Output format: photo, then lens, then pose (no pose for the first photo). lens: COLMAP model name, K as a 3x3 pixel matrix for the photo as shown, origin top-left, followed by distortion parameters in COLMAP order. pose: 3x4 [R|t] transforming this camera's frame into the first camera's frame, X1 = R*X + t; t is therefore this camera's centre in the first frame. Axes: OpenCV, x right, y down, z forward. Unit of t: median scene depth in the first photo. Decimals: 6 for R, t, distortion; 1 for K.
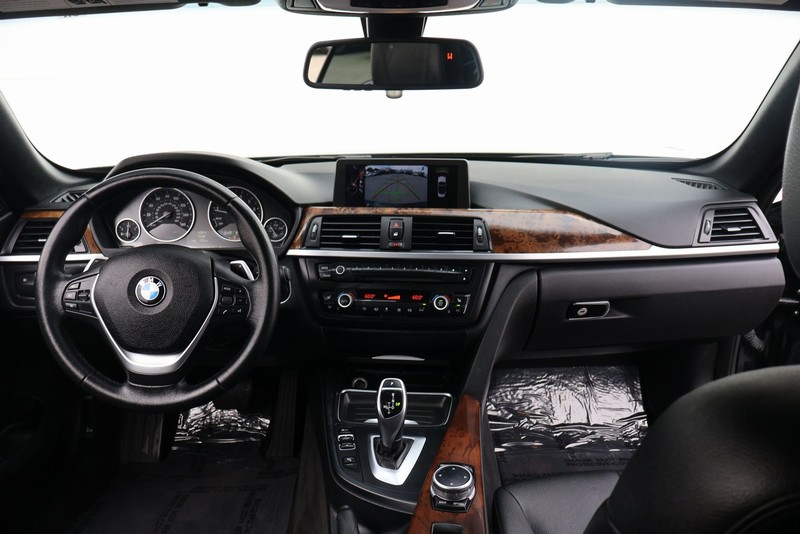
lens RADIAL K [[673.0, 0, 402.5], [0, 673.0, 266.4], [0, 0, 1]] dist [-0.004218, 0.003560]
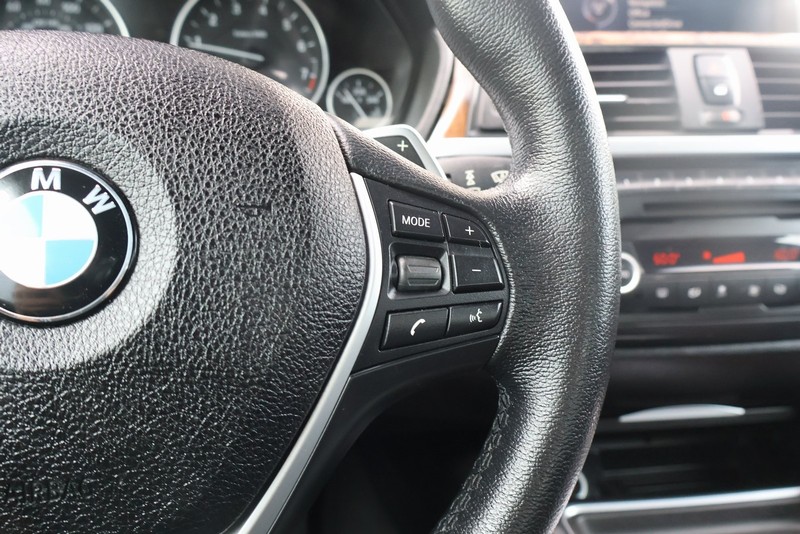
lens RADIAL K [[666.5, 0, 400.0], [0, 666.5, 267.0], [0, 0, 1]] dist [0.007049, -0.000442]
pose [[0.975278, -0.050099, 0.215226, -0.262955], [0.051118, 0.998692, 0.000830, 0.039961], [-0.214986, 0.010192, 0.976564, 0.658383]]
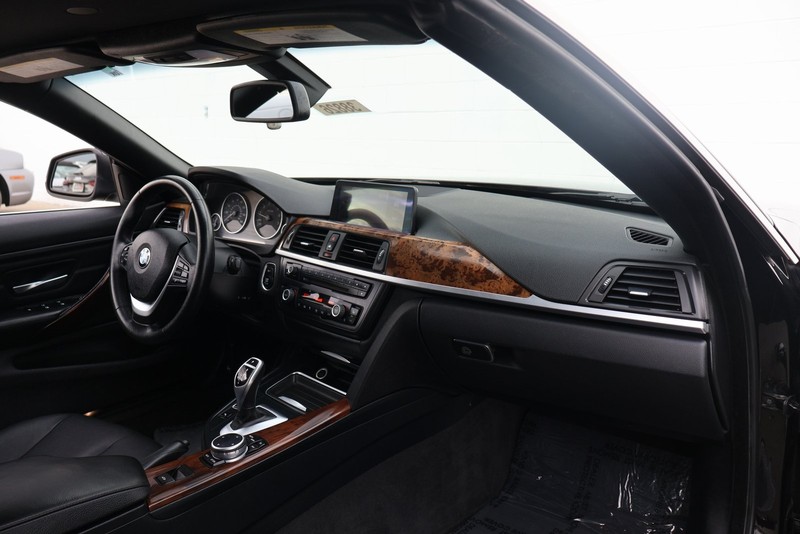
lens RADIAL K [[673.0, 0, 402.5], [0, 673.0, 266.4], [0, 0, 1]] dist [-0.004218, 0.003560]
pose [[0.755269, 0.140853, -0.640101, 0.816761], [-0.170024, 0.985307, 0.016201, -0.052790], [0.632977, 0.096596, 0.768120, 0.190431]]
